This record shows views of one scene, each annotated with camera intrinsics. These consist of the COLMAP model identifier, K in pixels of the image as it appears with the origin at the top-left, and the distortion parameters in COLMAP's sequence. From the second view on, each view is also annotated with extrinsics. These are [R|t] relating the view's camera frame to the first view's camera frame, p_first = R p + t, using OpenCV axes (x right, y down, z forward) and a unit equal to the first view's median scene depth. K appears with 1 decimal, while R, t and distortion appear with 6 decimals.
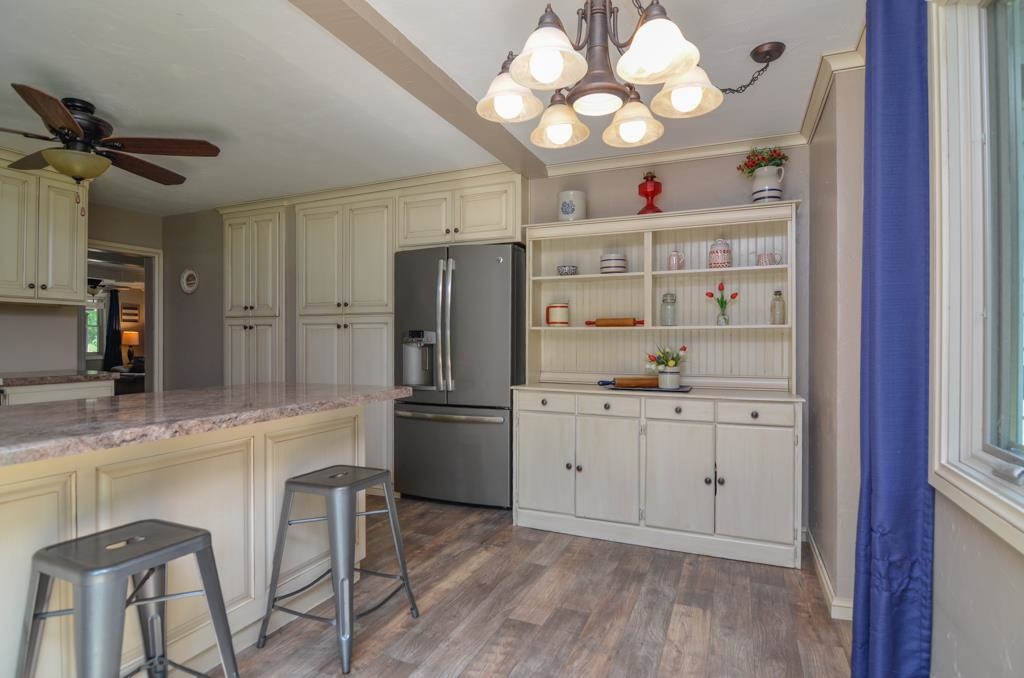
lens RADIAL K [[530.2, 0, 507.1], [0, 530.2, 342.2], [0, 0, 1]] dist [-0.000900, -0.013819]
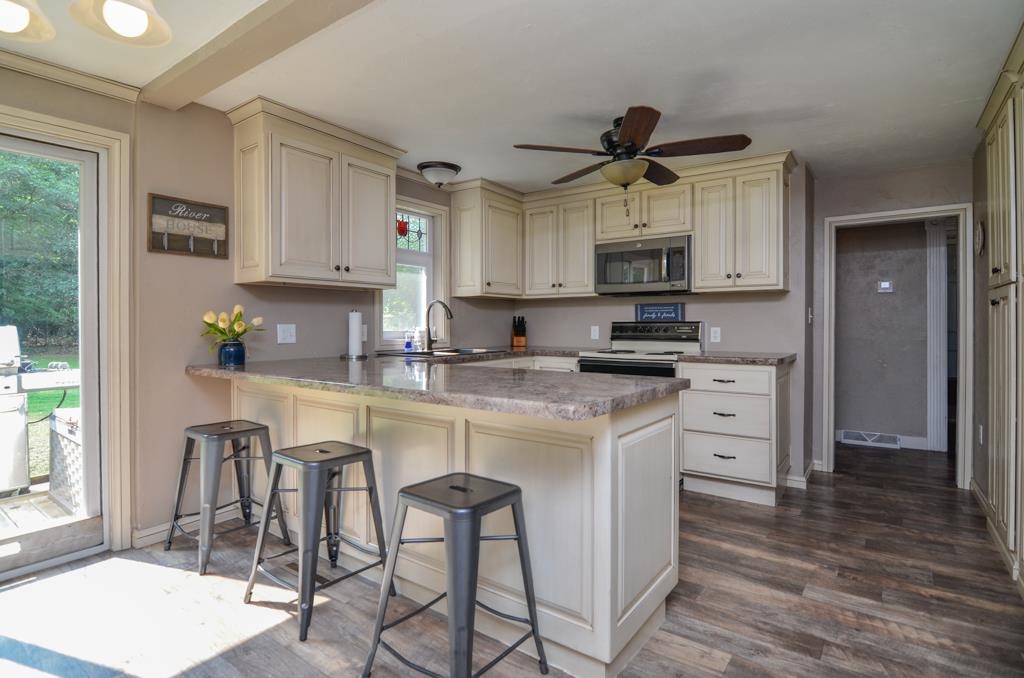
lens RADIAL K [[518.4, 0, 521.2], [0, 518.4, 325.4], [0, 0, 1]] dist [0.000528, -0.012411]
pose [[-0.205118, 0.000638, -0.978737, 0.305016], [-0.002310, 0.999997, 0.001136, -0.000742], [0.978734, 0.002494, -0.205116, 0.864033]]
